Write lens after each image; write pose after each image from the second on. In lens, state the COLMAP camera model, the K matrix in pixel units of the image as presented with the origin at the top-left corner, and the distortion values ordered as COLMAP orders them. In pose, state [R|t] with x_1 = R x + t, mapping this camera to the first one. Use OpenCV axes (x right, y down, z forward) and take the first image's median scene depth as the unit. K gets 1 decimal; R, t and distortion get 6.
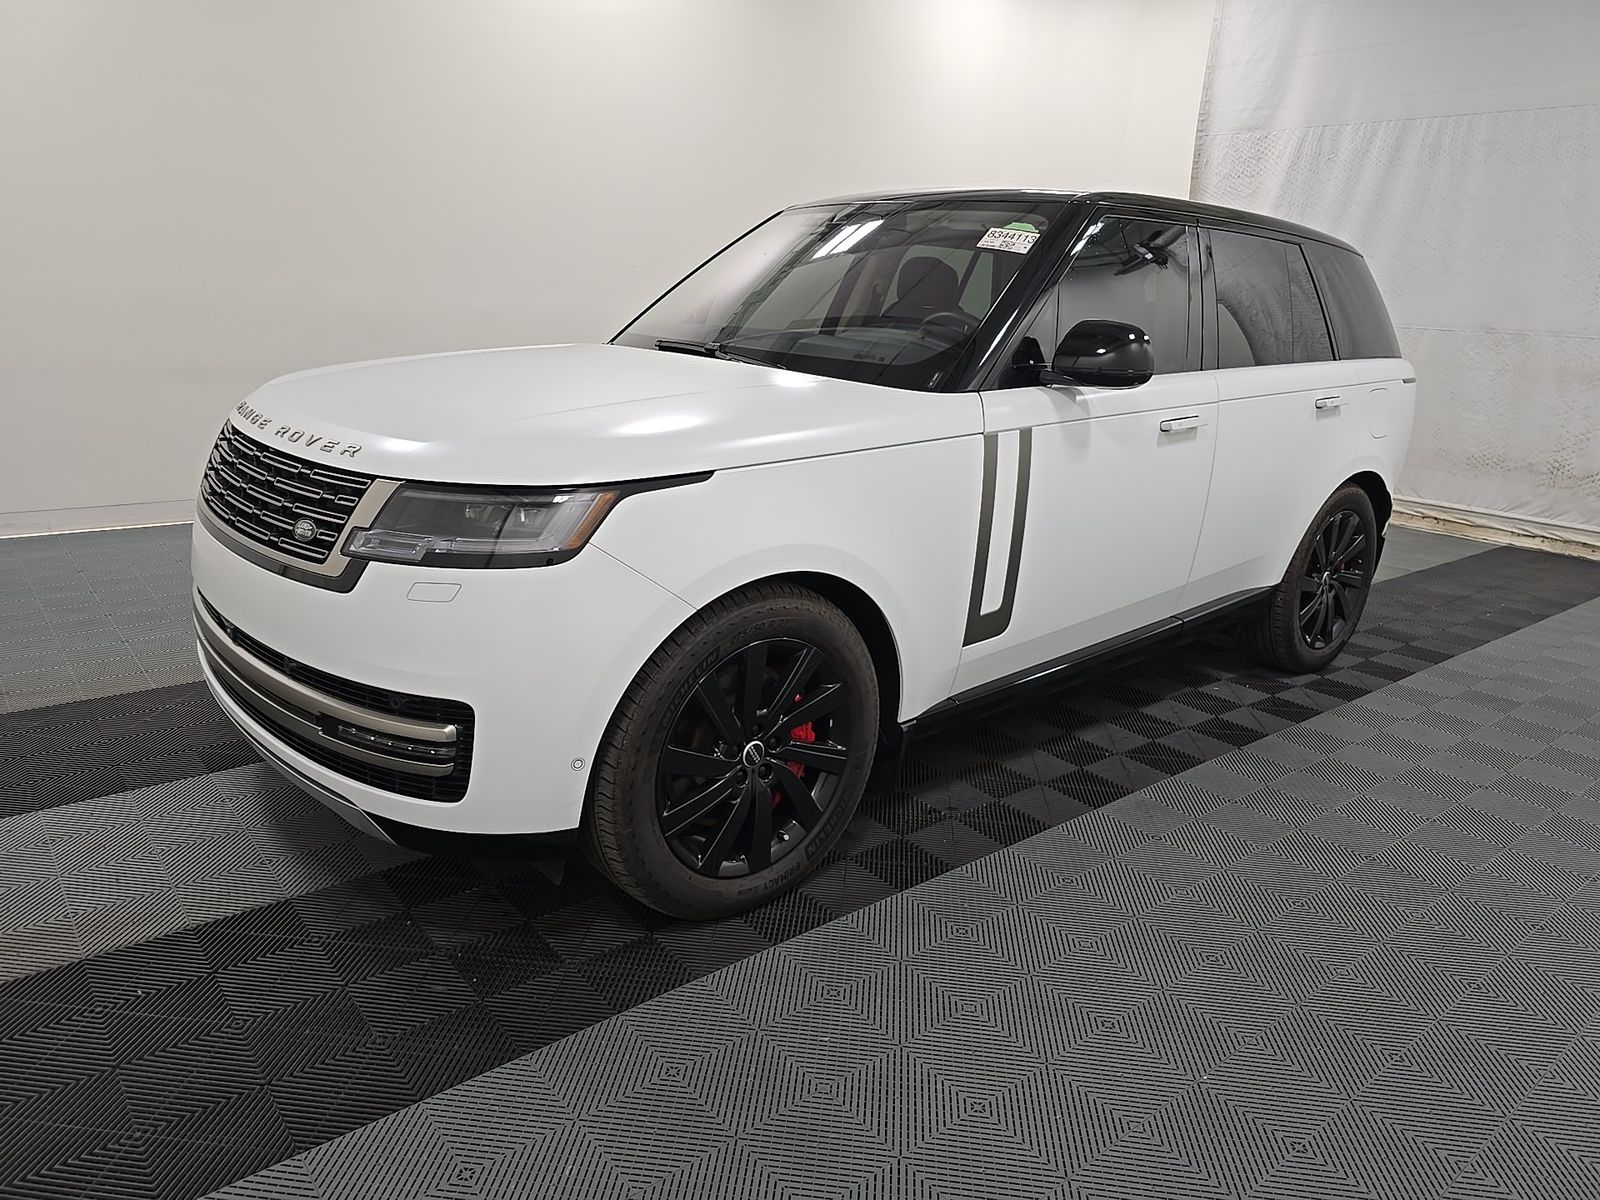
lens RADIAL K [[1070.1, 0, 800.0], [0, 1070.1, 600.0], [0, 0, 1]] dist [0.006290, 0.002635]
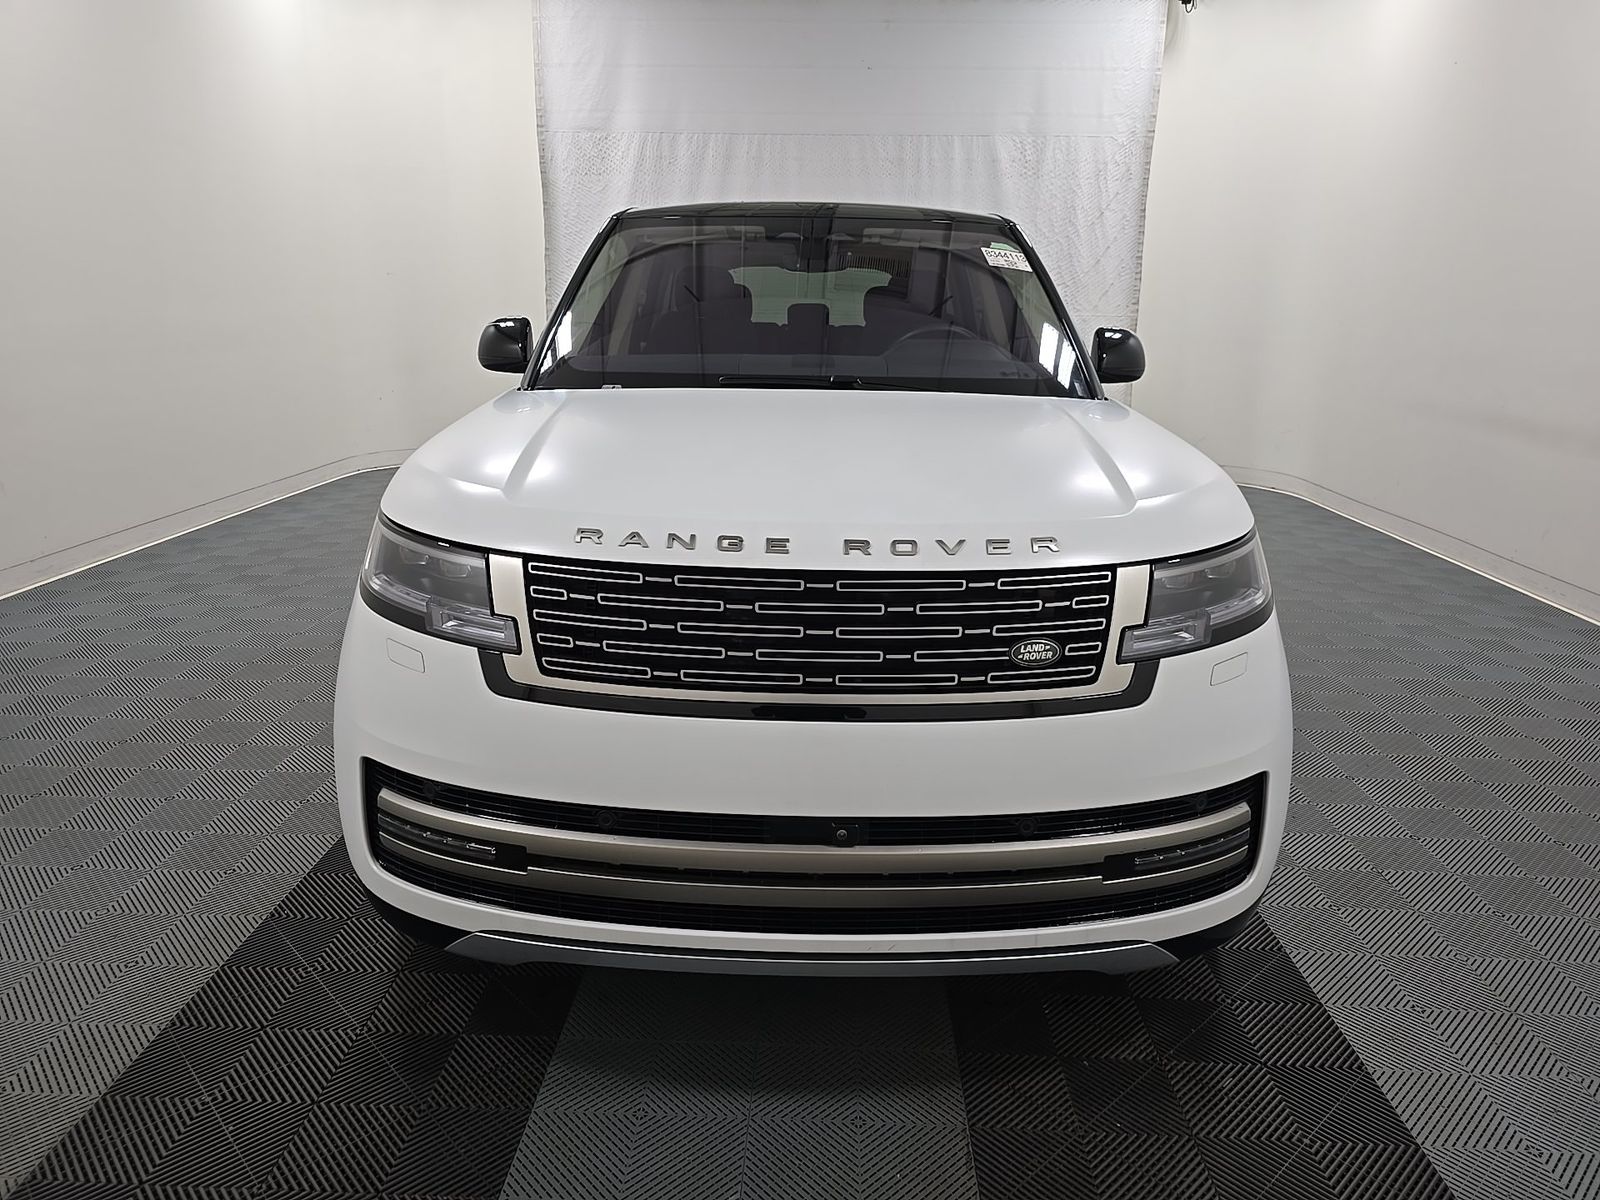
lens RADIAL K [[1070.1, 0, 800.0], [0, 1070.1, 600.0], [0, 0, 1]] dist [0.006290, 0.002635]
pose [[0.657417, -0.241283, 0.713852, -0.328699], [0.227029, 0.966752, 0.117682, -0.068670], [-0.718512, 0.084699, 0.690338, 0.164227]]
